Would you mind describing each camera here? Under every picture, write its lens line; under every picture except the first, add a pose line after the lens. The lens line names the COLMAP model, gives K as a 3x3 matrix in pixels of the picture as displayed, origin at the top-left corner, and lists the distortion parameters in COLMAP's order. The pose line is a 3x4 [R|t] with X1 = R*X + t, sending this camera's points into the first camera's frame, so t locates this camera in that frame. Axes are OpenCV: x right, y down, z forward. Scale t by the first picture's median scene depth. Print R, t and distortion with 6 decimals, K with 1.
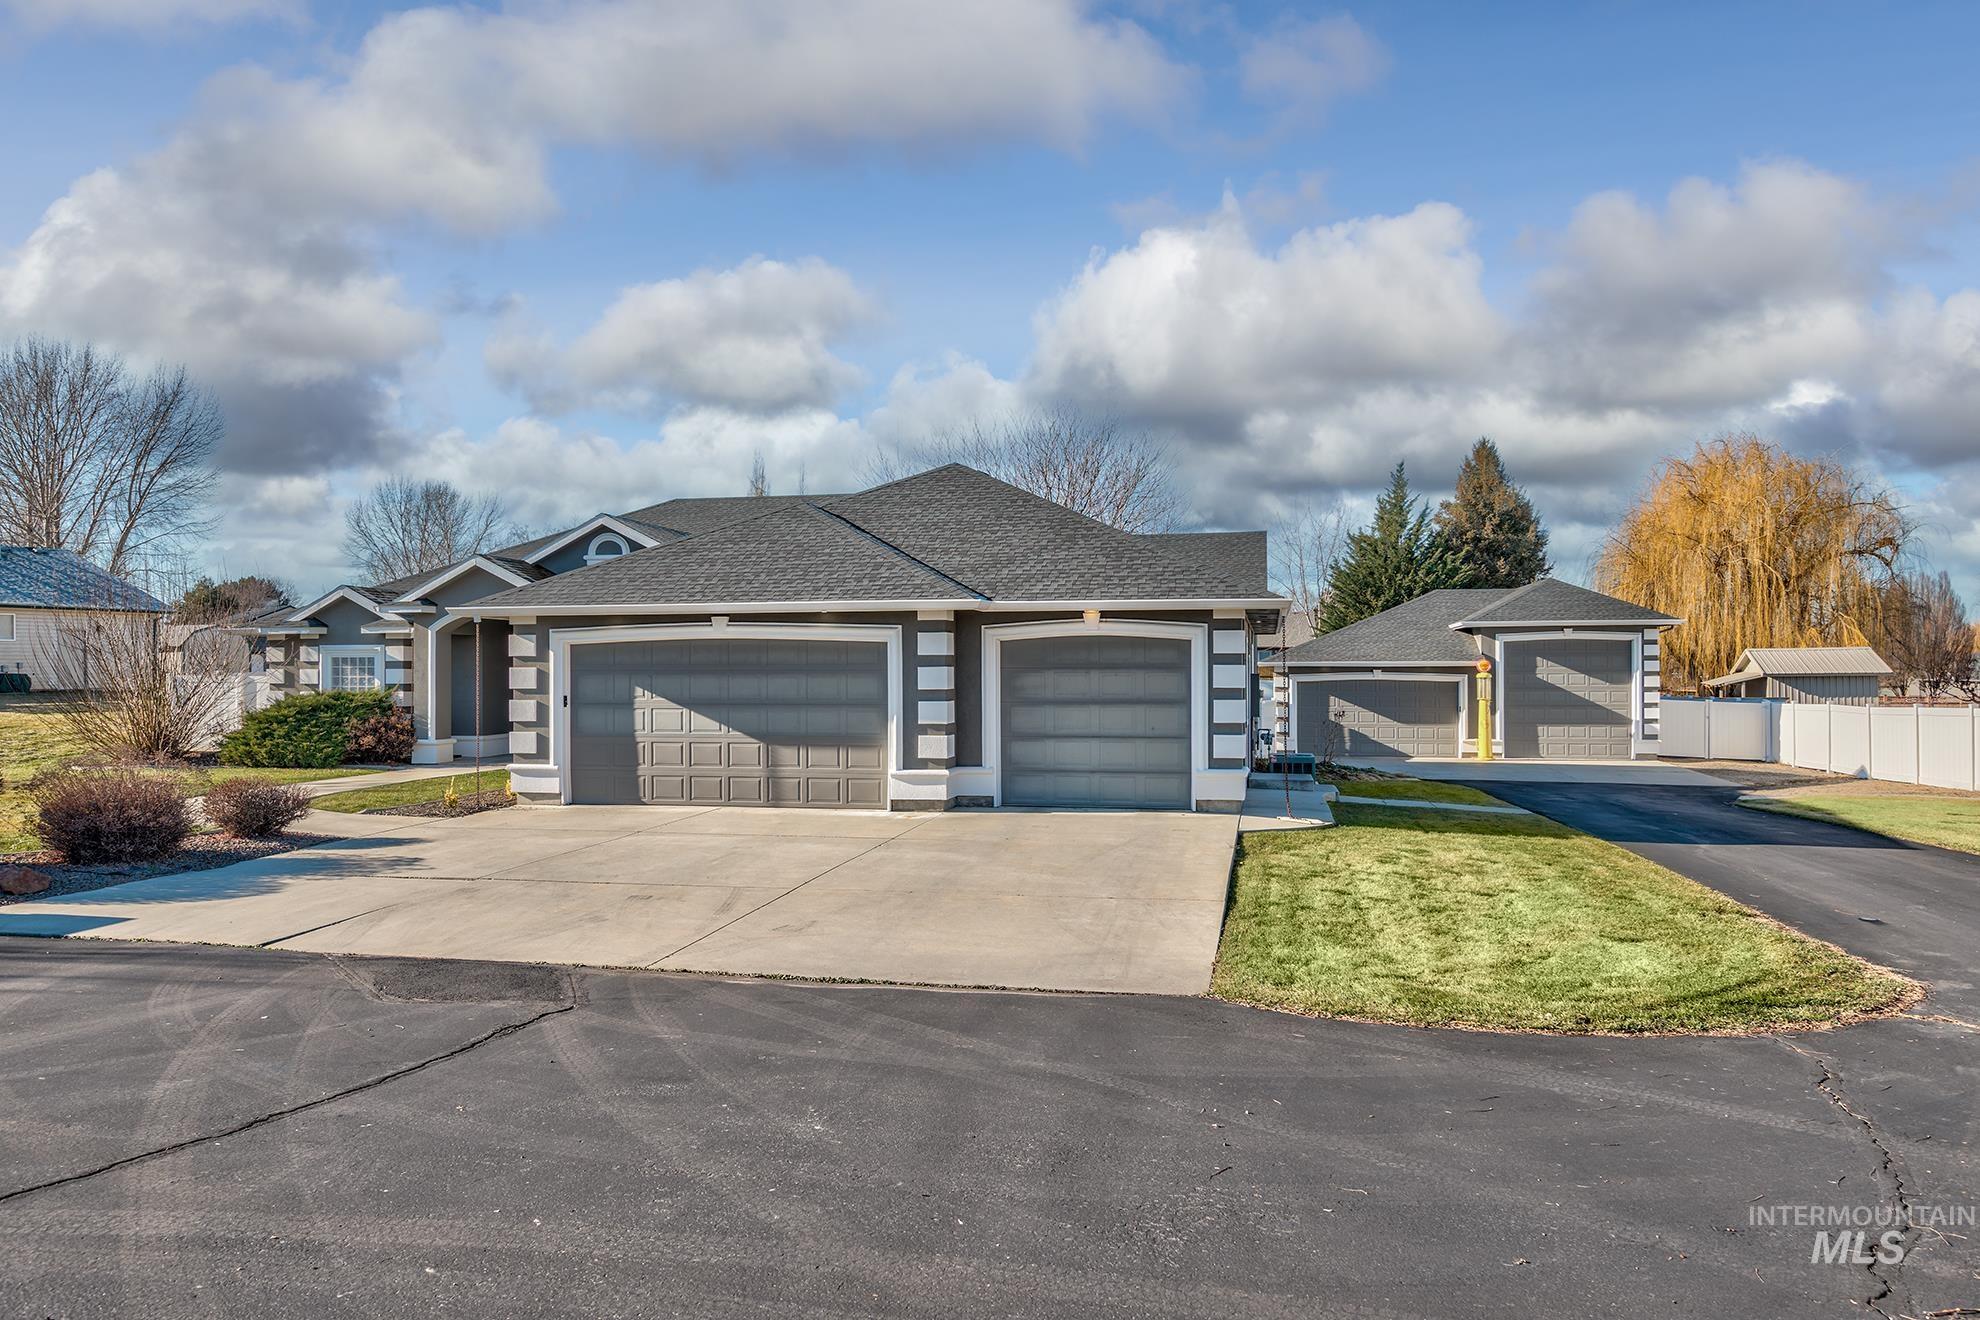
lens RADIAL K [[1328.1, 0, 983.8], [0, 1328.1, 670.8], [0, 0, 1]] dist [0.016025, -0.000228]
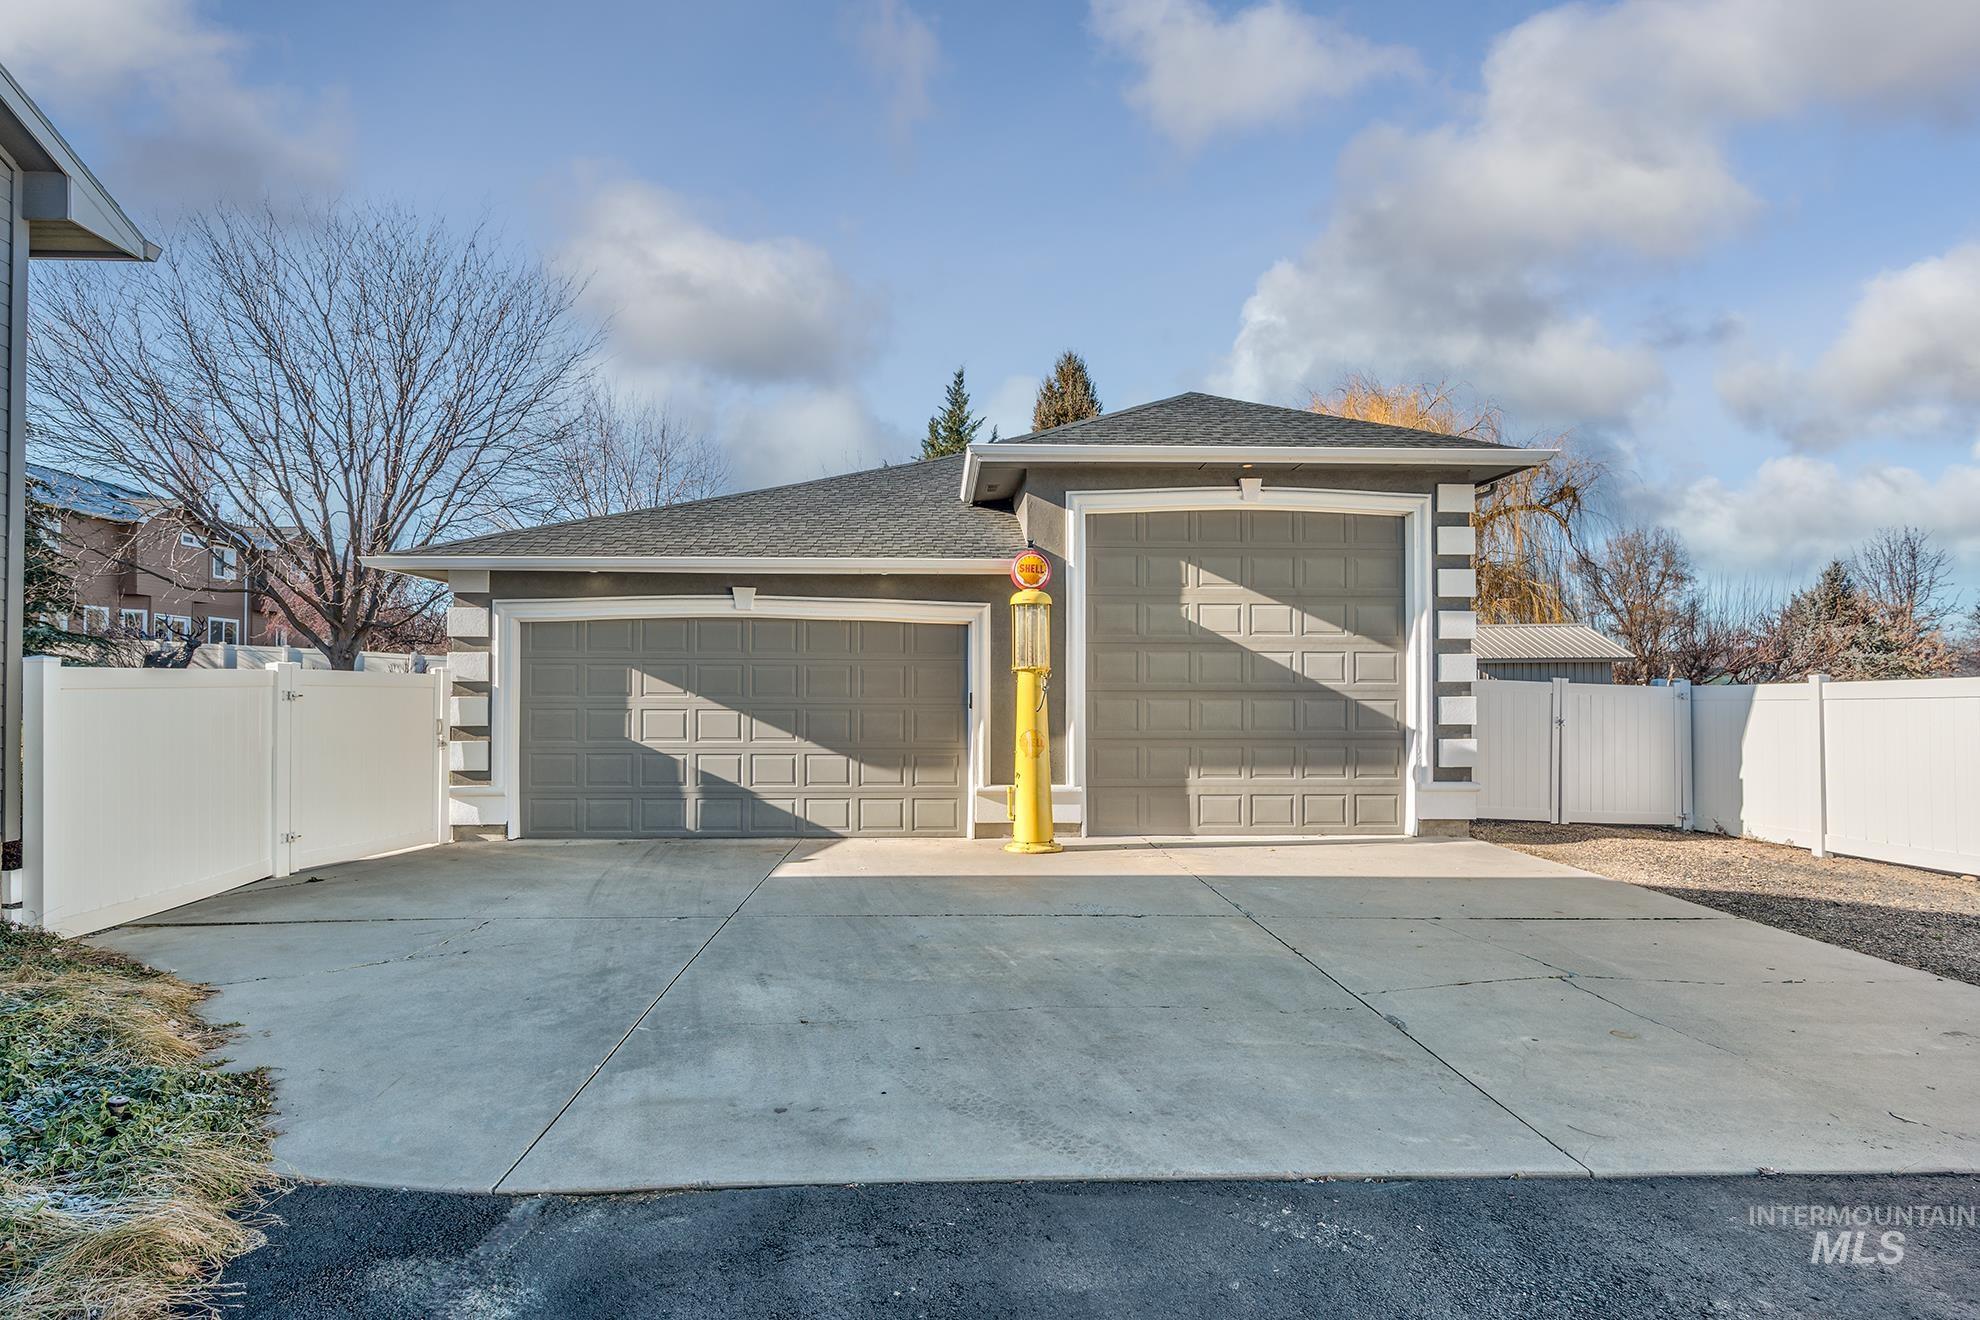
lens RADIAL K [[1043.9, 0, 986.2], [0, 1043.9, 675.8], [0, 0, 1]] dist [0.016292, -0.003513]
pose [[0.964927, 0.010059, 0.262327, 0.294221], [-0.004337, 0.999740, -0.022382, 0.028948], [-0.262484, 0.020459, 0.964719, 0.744206]]
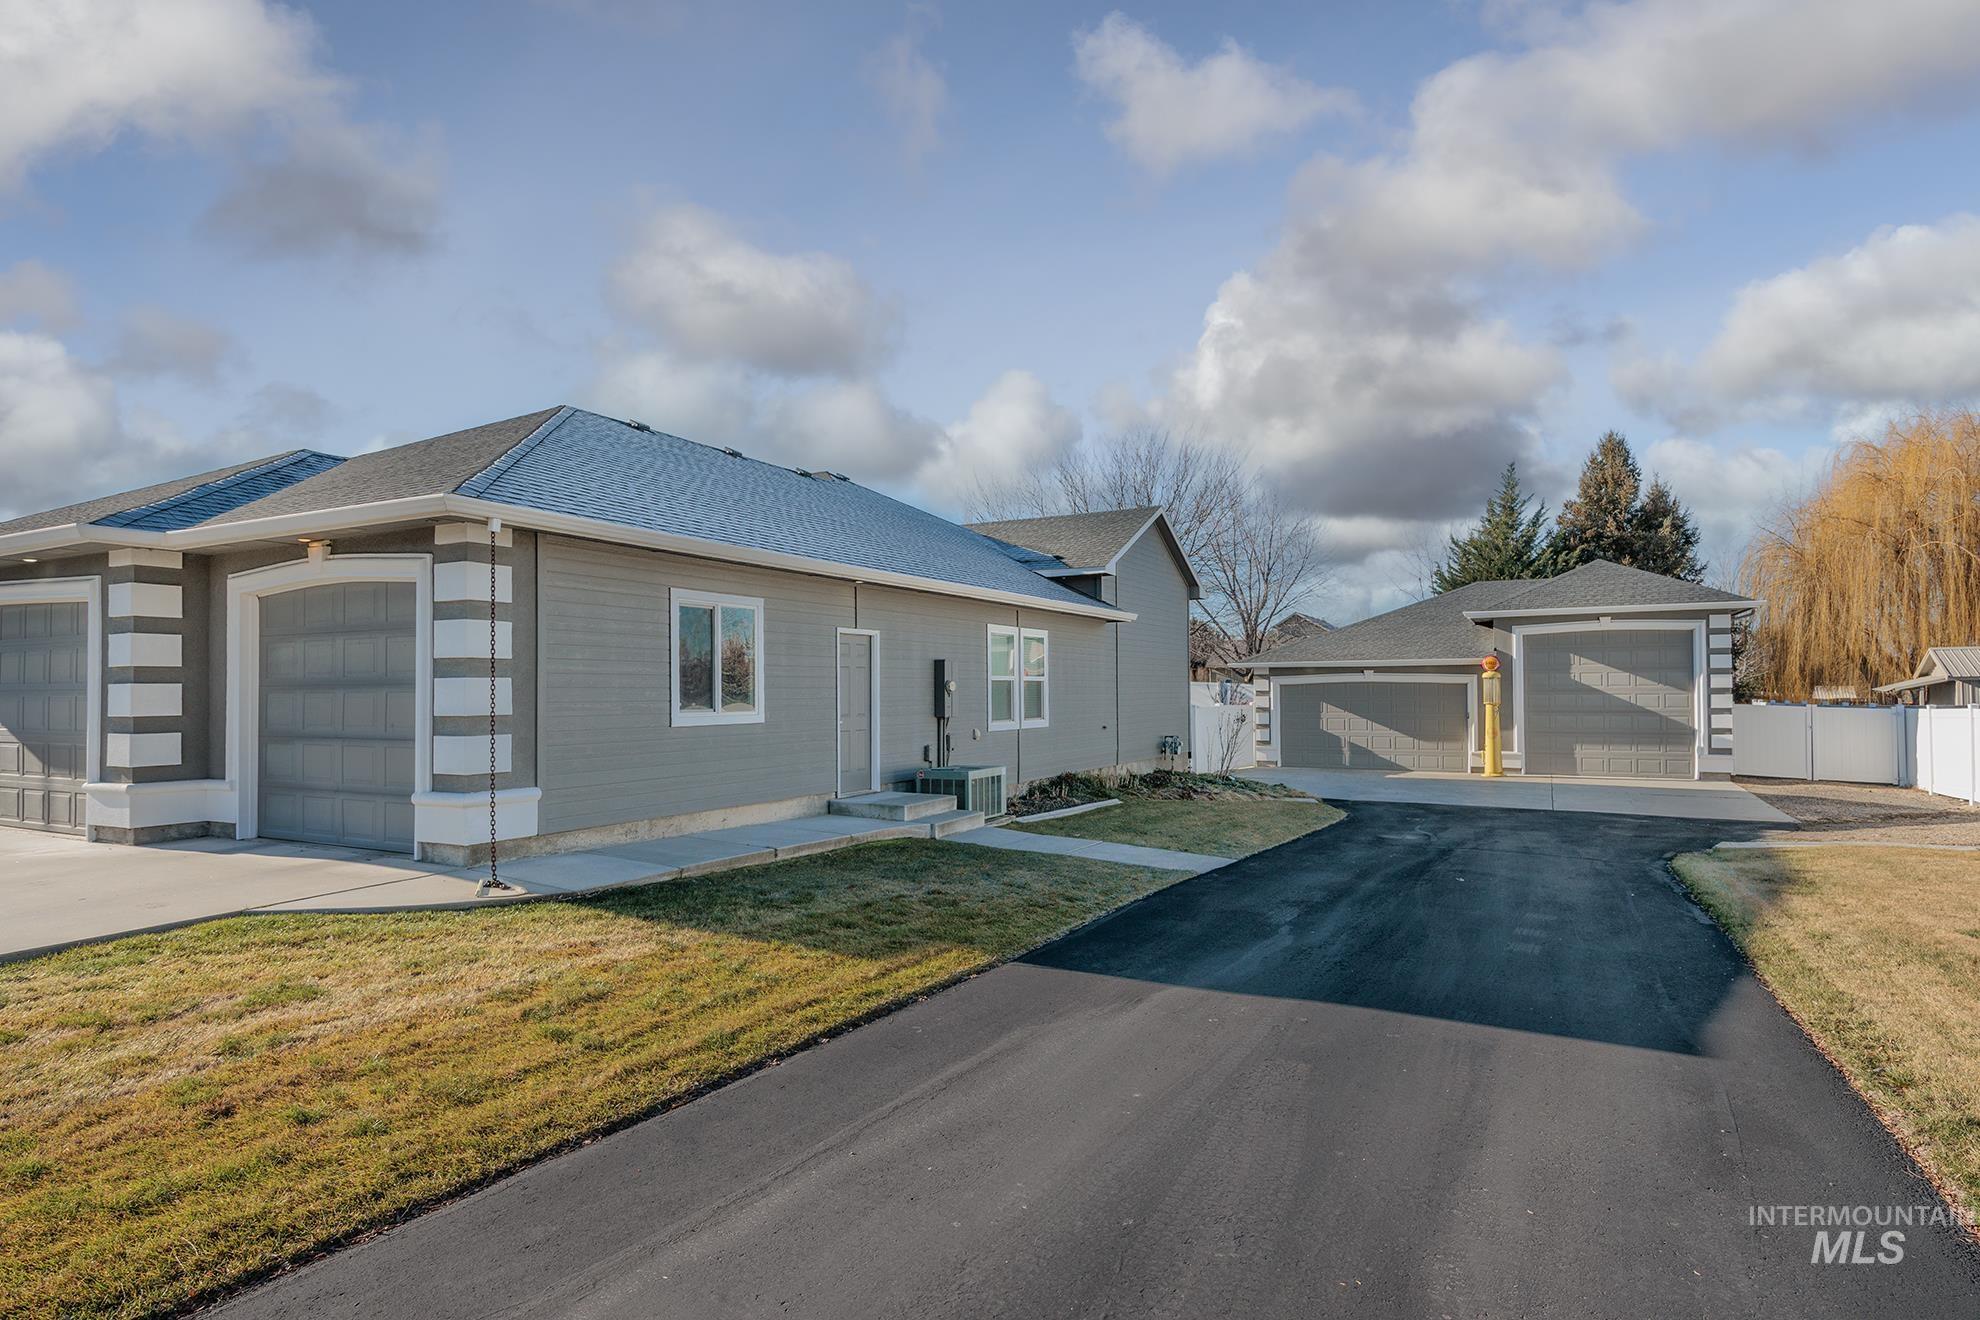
lens RADIAL K [[1043.9, 0, 988.5], [0, 1043.9, 673.1], [0, 0, 1]] dist [0.016292, -0.003513]
pose [[0.962336, -0.007182, -0.271767, 0.249796], [0.002413, 0.999837, -0.017878, 0.013273], [0.271851, 0.016549, 0.962197, 0.280115]]
